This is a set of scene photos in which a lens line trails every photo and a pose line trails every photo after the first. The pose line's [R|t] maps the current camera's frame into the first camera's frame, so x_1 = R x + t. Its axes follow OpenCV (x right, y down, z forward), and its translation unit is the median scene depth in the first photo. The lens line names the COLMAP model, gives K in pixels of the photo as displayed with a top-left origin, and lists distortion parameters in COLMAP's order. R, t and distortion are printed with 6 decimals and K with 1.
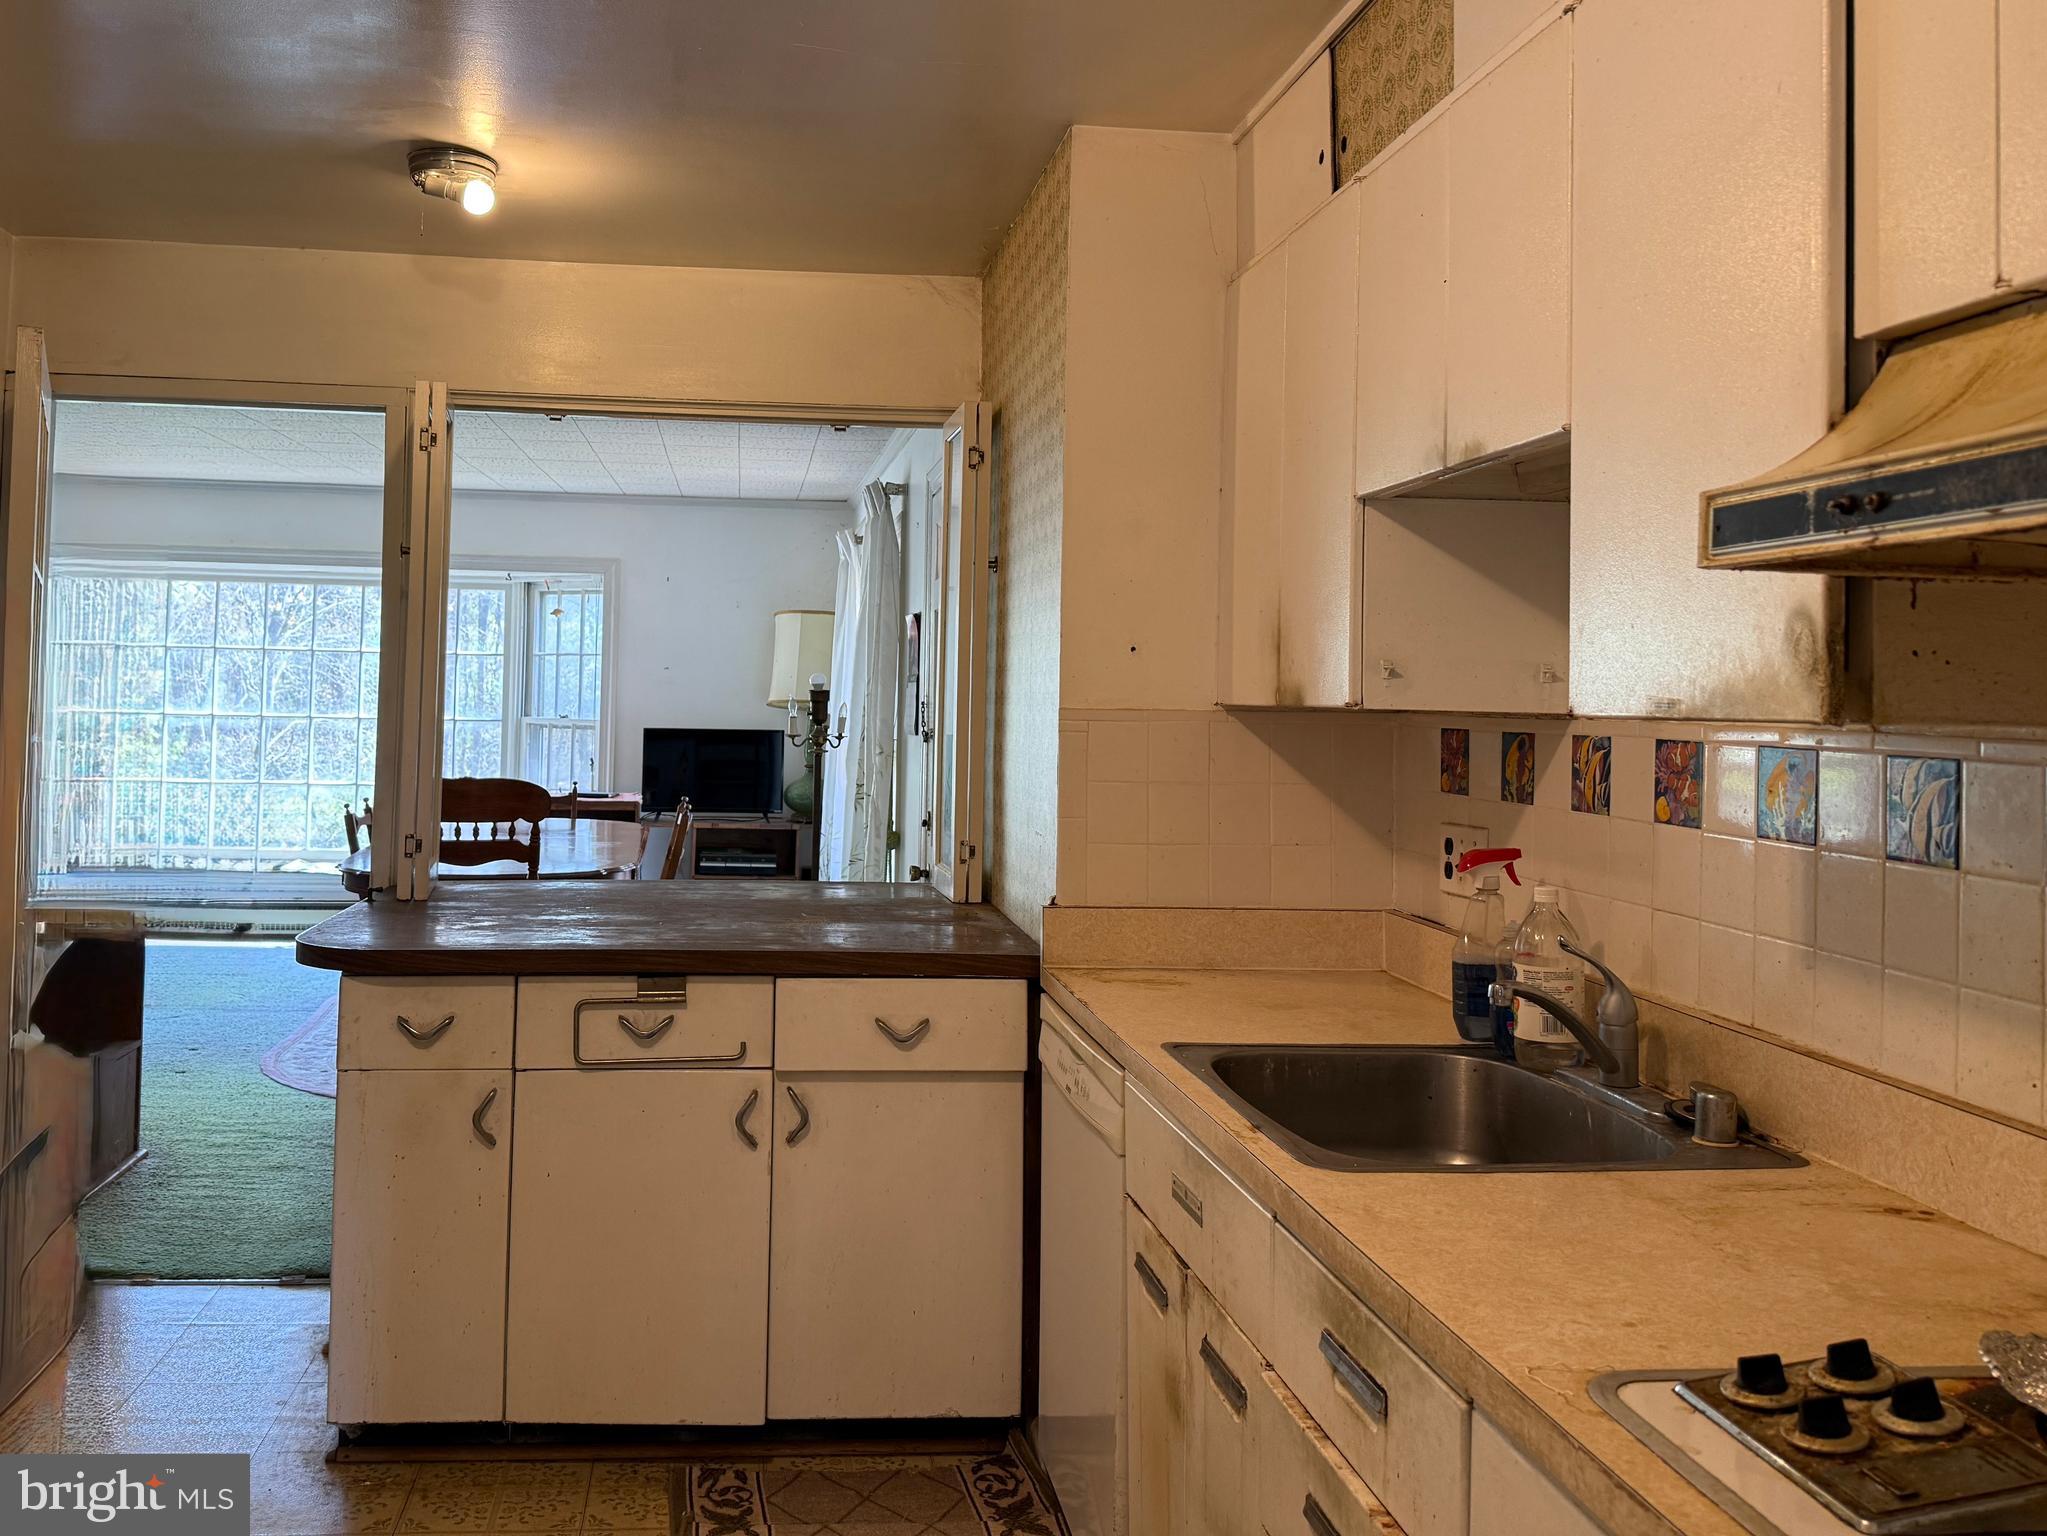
lens RADIAL K [[1696.7, 0, 840.8], [0, 1696.7, 631.2], [0, 0, 1]] dist [0.103503, -0.152904]
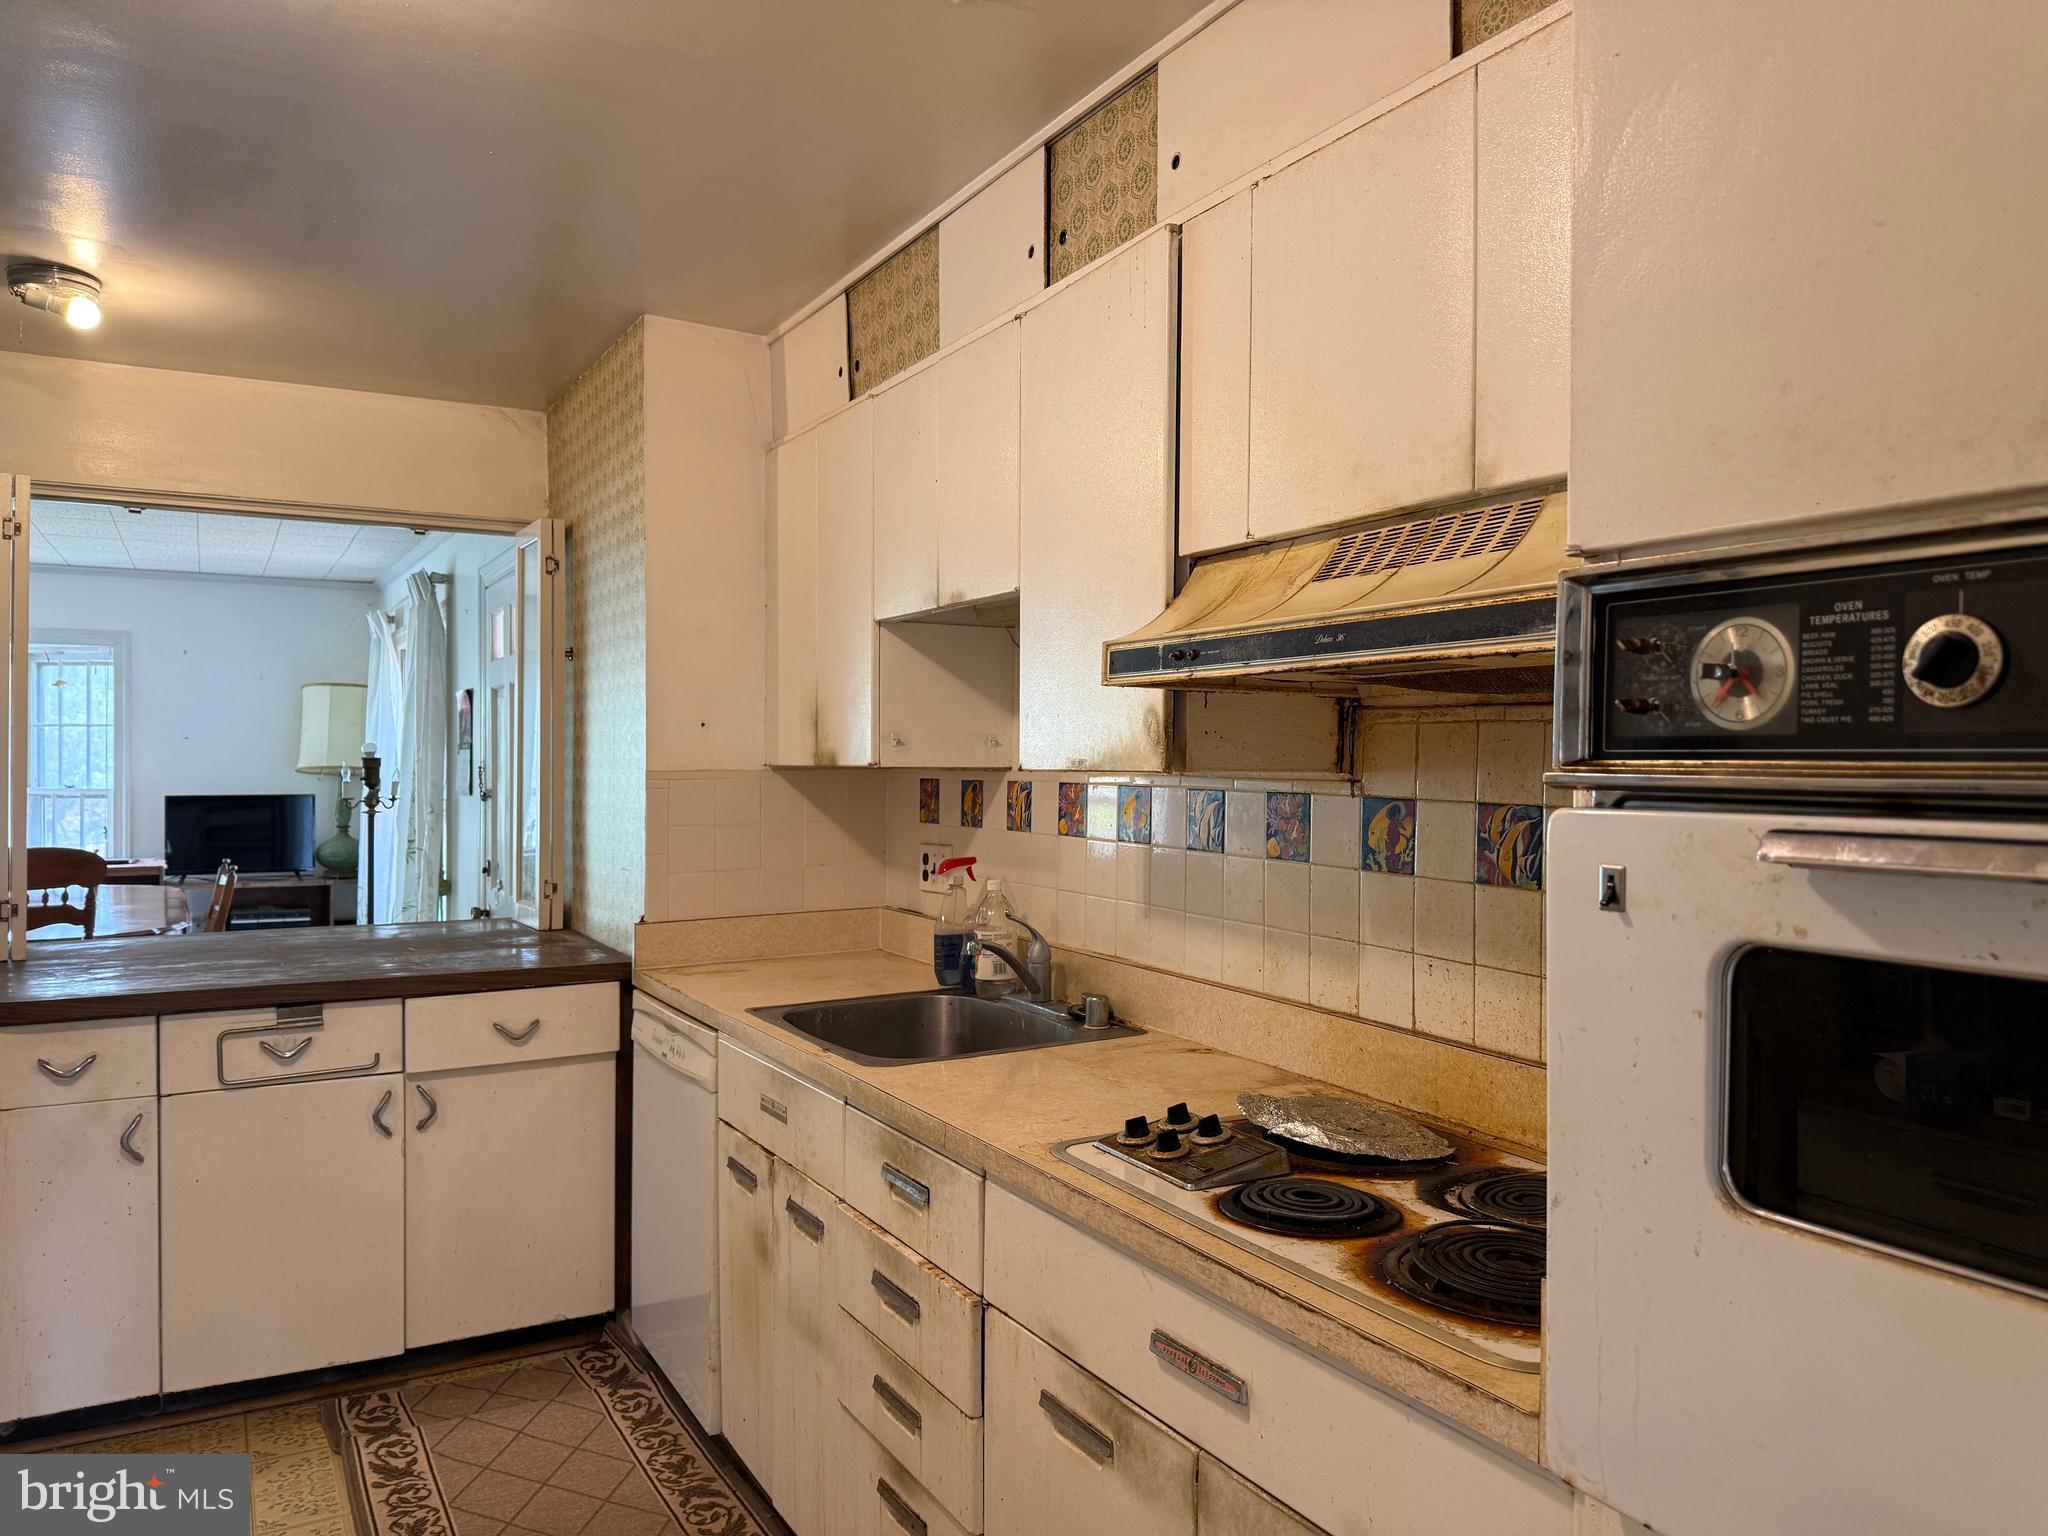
lens RADIAL K [[1439.8, 0, 1024.0], [0, 1439.8, 768.0], [0, 0, 1]] dist [0.178245, -0.285918]
pose [[0.902867, -0.020631, 0.429424, -0.091004], [-0.000066, 0.998841, 0.048127, -0.010446], [-0.429920, -0.043481, 0.901820, -0.130320]]
